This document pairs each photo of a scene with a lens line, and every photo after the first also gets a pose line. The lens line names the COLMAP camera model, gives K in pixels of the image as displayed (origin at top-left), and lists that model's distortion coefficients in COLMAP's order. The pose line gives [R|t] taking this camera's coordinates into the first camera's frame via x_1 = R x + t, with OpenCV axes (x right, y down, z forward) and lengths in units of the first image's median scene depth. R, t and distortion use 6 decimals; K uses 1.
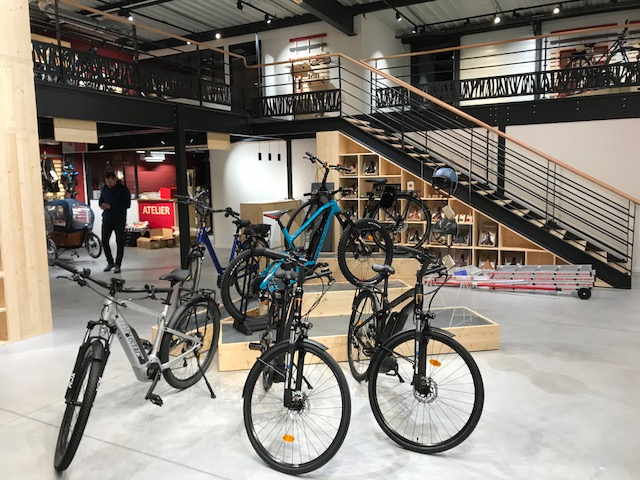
lens RADIAL K [[534.4, 0, 320.0], [0, 534.4, 240.0], [0, 0, 1]] dist [0.029776, -0.018443]
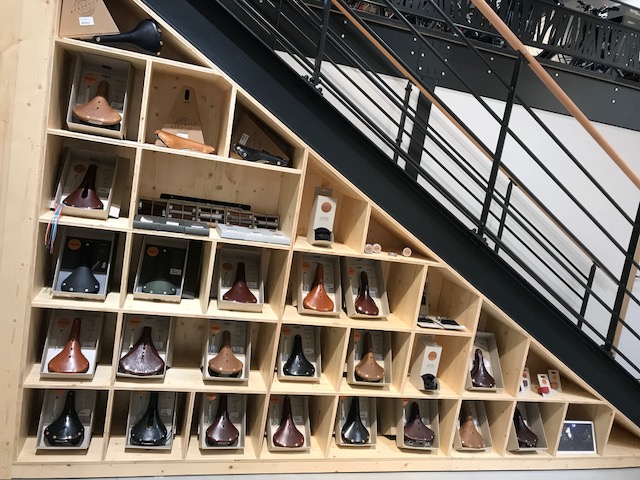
lens RADIAL K [[534.4, 0, 320.0], [0, 534.4, 240.0], [0, 0, 1]] dist [0.029776, -0.018443]
pose [[0.730624, 0.042064, 0.681483, -0.043346], [-0.097169, 0.994347, 0.042800, -0.096137], [-0.675830, -0.097490, 0.730581, 0.769875]]
